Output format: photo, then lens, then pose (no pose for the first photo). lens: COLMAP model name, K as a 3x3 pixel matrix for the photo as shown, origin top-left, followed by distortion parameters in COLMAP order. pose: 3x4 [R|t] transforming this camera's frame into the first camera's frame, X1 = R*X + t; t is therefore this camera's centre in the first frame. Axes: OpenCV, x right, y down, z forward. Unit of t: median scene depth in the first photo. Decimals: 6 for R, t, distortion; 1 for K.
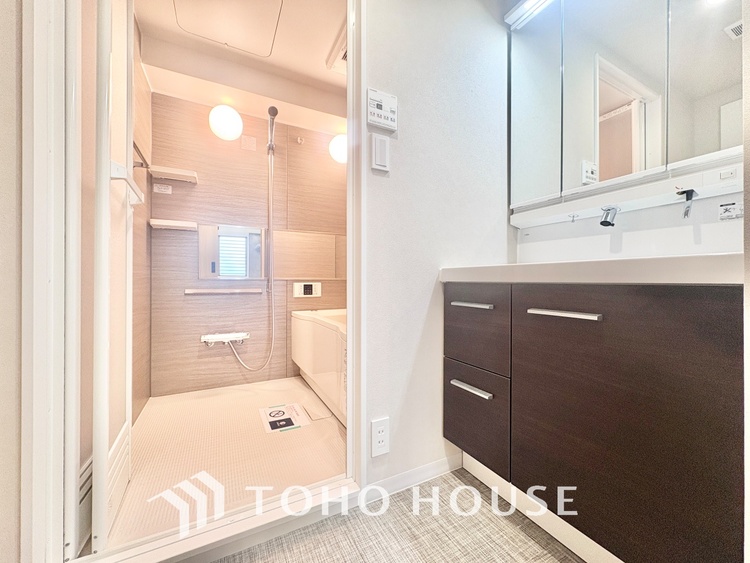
lens RADIAL K [[299.1, 0, 375.9], [0, 299.1, 280.7], [0, 0, 1]] dist [-0.001292, -0.000079]
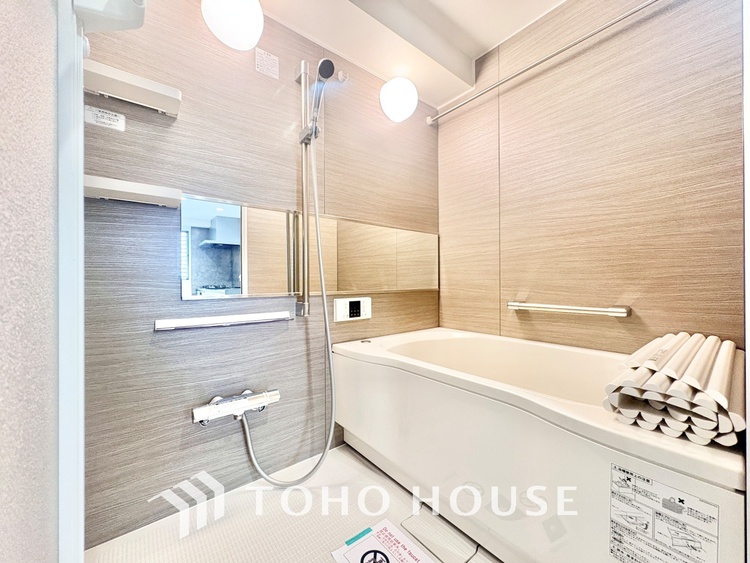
lens RADIAL K [[299.1, 0, 374.6], [0, 299.1, 280.5], [0, 0, 1]] dist [-0.001292, -0.000079]
pose [[0.980907, -0.009842, 0.194230, -0.331670], [0.010693, 0.999937, -0.003337, -0.030860], [-0.194185, 0.005351, 0.980950, 0.381928]]
